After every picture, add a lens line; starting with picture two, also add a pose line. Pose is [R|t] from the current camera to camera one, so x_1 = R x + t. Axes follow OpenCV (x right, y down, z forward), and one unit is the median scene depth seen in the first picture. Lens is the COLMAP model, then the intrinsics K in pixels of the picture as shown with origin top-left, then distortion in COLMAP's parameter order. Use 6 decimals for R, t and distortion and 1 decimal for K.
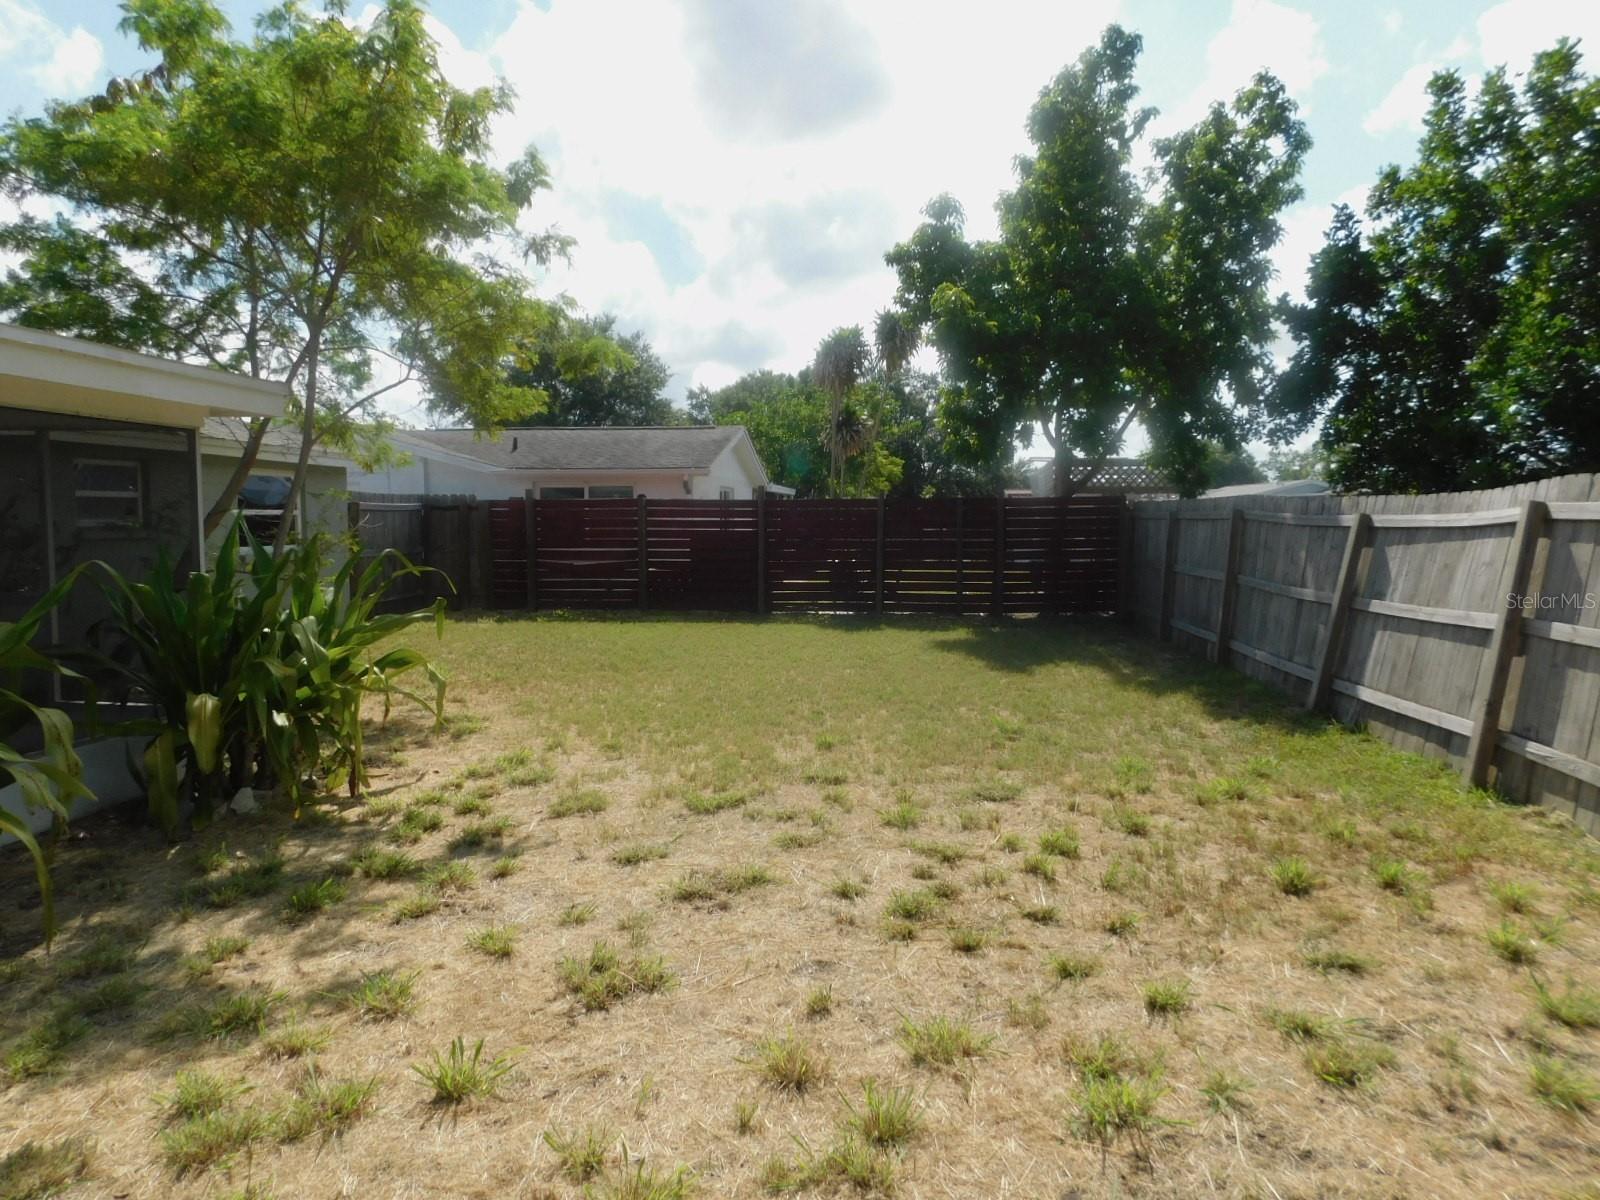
lens RADIAL K [[1063.2, 0, 797.6], [0, 1063.2, 587.1], [0, 0, 1]] dist [-0.074743, 0.070346]
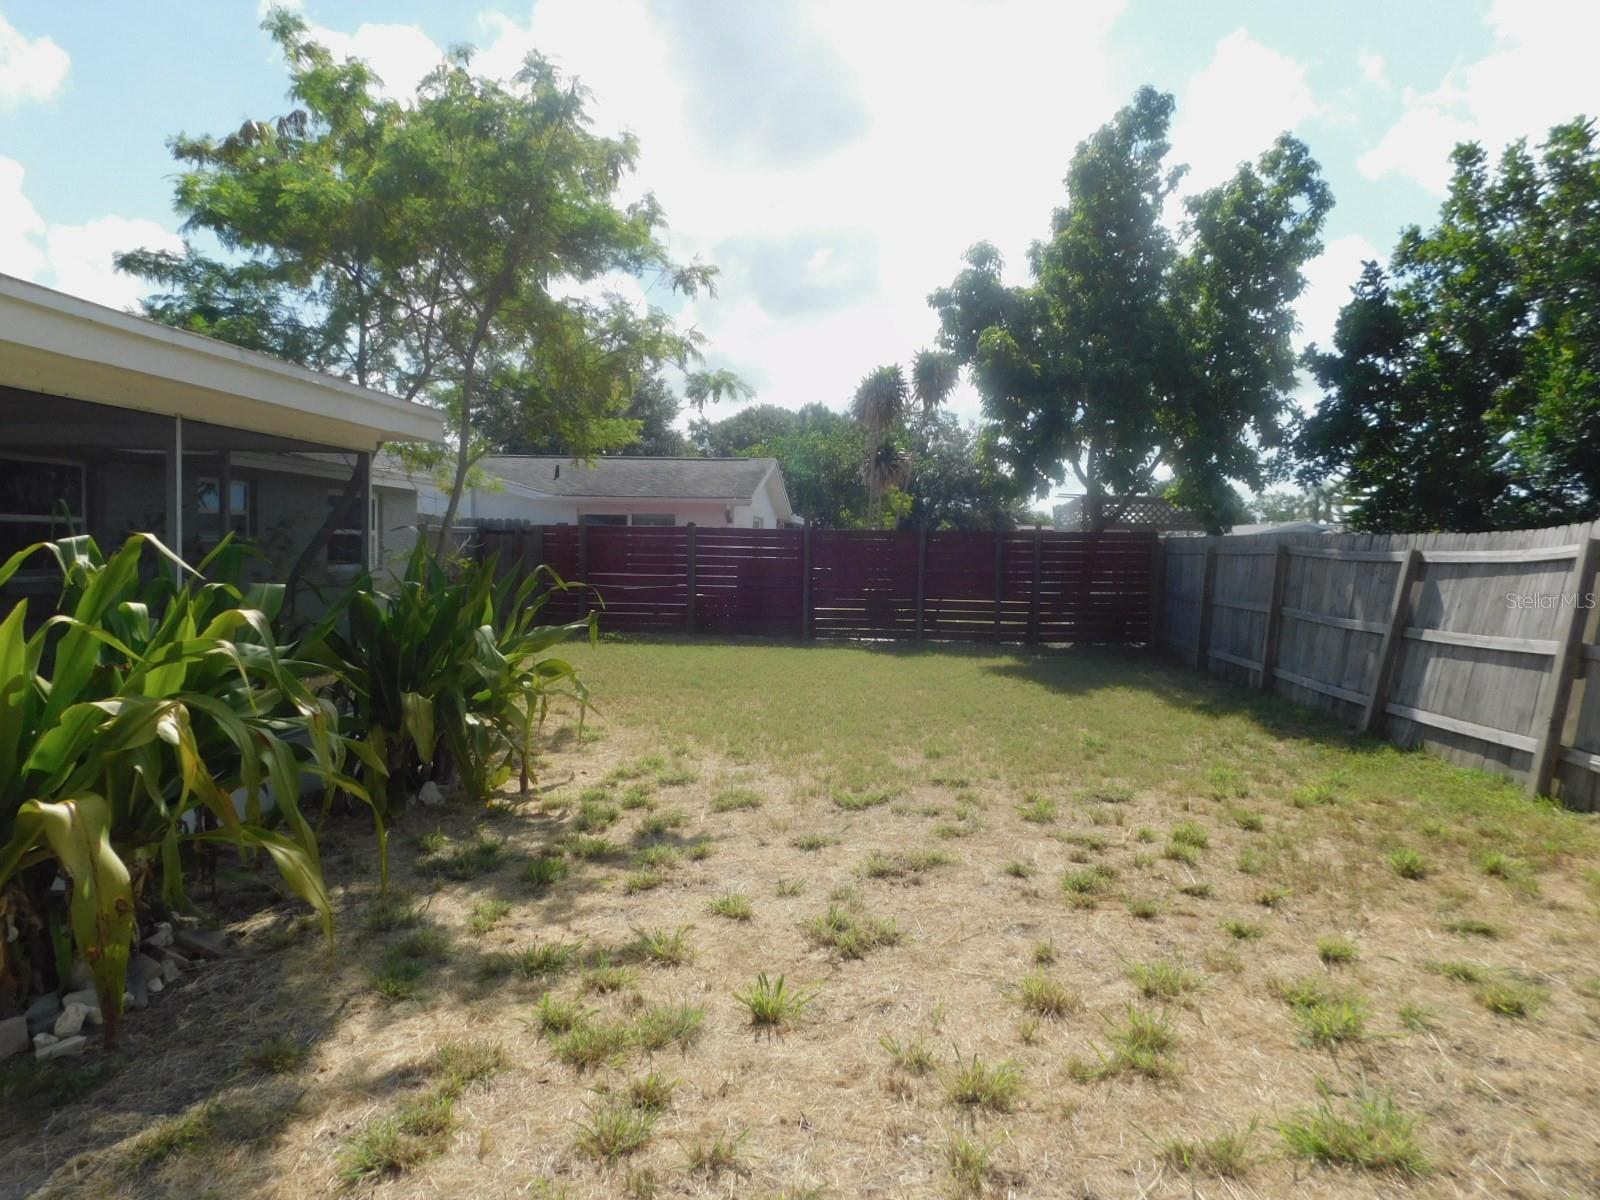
lens RADIAL K [[1063.2, 0, 797.6], [0, 1063.2, 587.1], [0, 0, 1]] dist [-0.074743, 0.070346]
pose [[0.999759, 0.016980, 0.013947, -0.101480], [-0.016539, 0.999378, -0.031131, 0.011133], [-0.014467, 0.030893, 0.999418, -0.064039]]
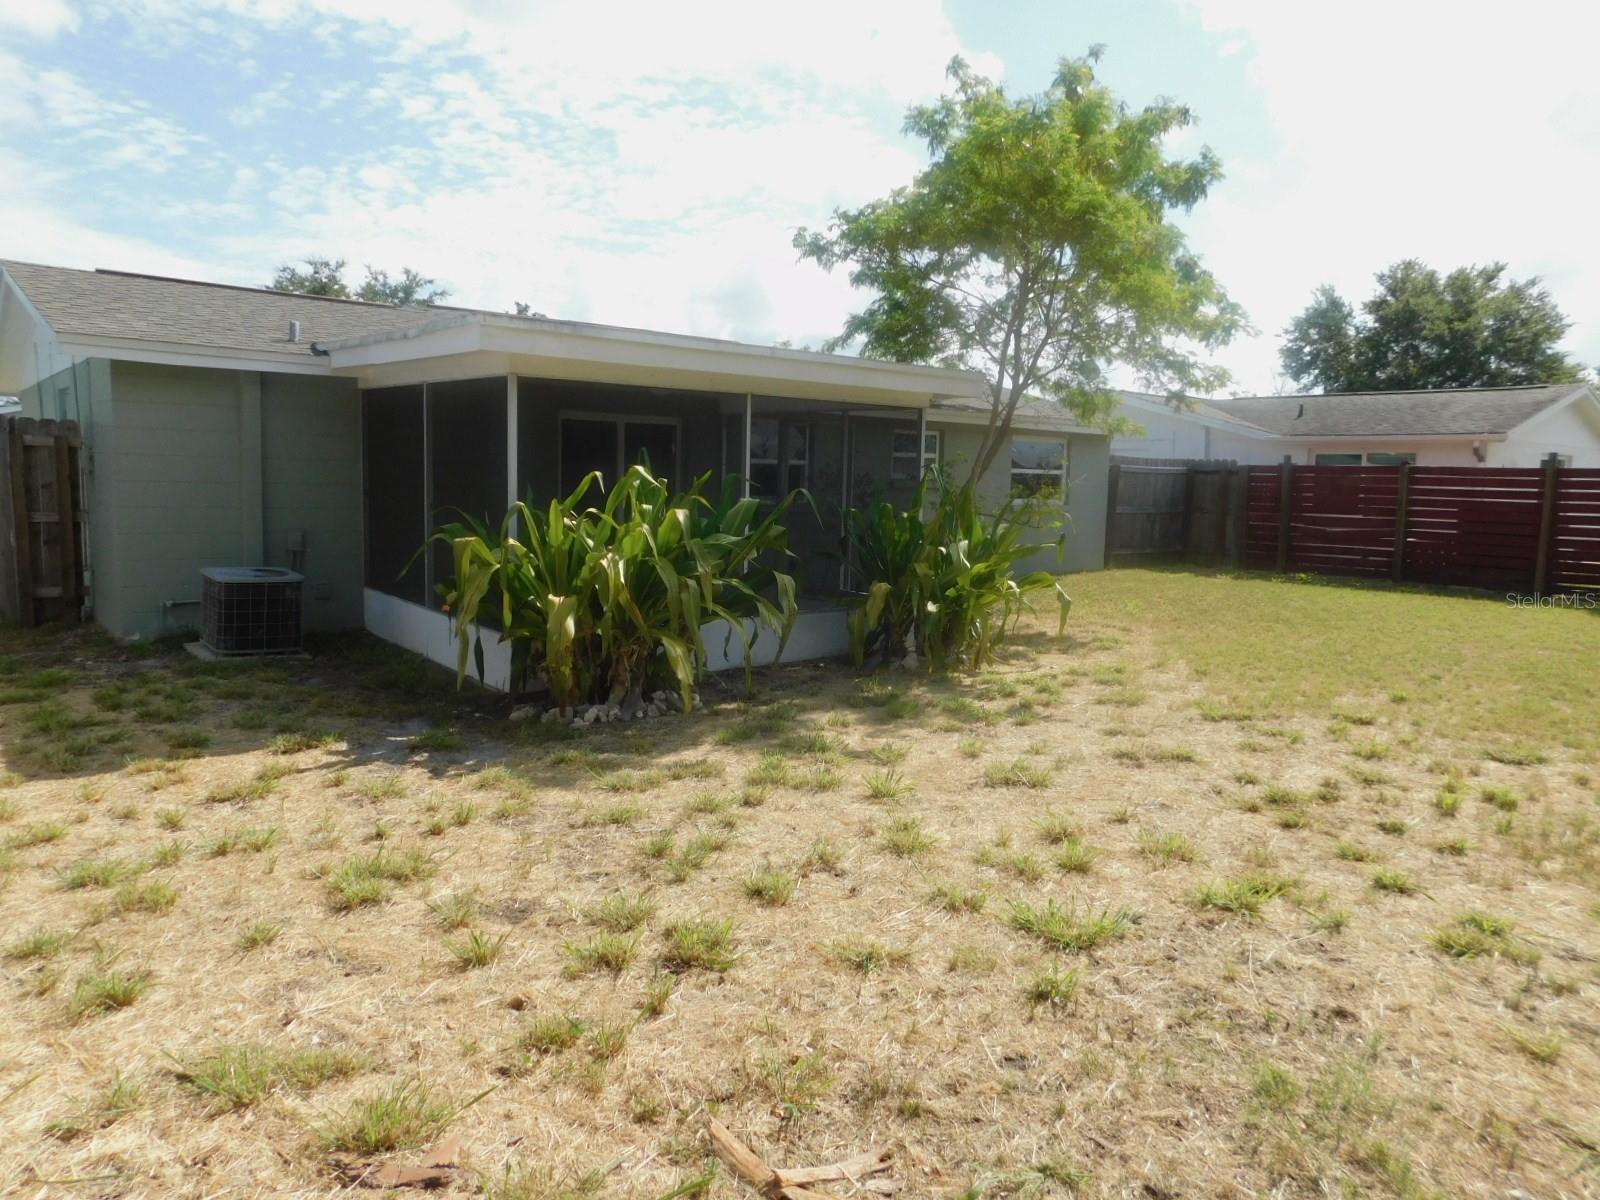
lens RADIAL K [[1063.2, 0, 797.6], [0, 1063.2, 587.1], [0, 0, 1]] dist [-0.074743, 0.070346]
pose [[0.707029, 0.088014, -0.701686, 0.245682], [-0.067294, 0.996096, 0.057136, 0.016054], [0.703975, 0.006823, 0.710192, -0.108122]]
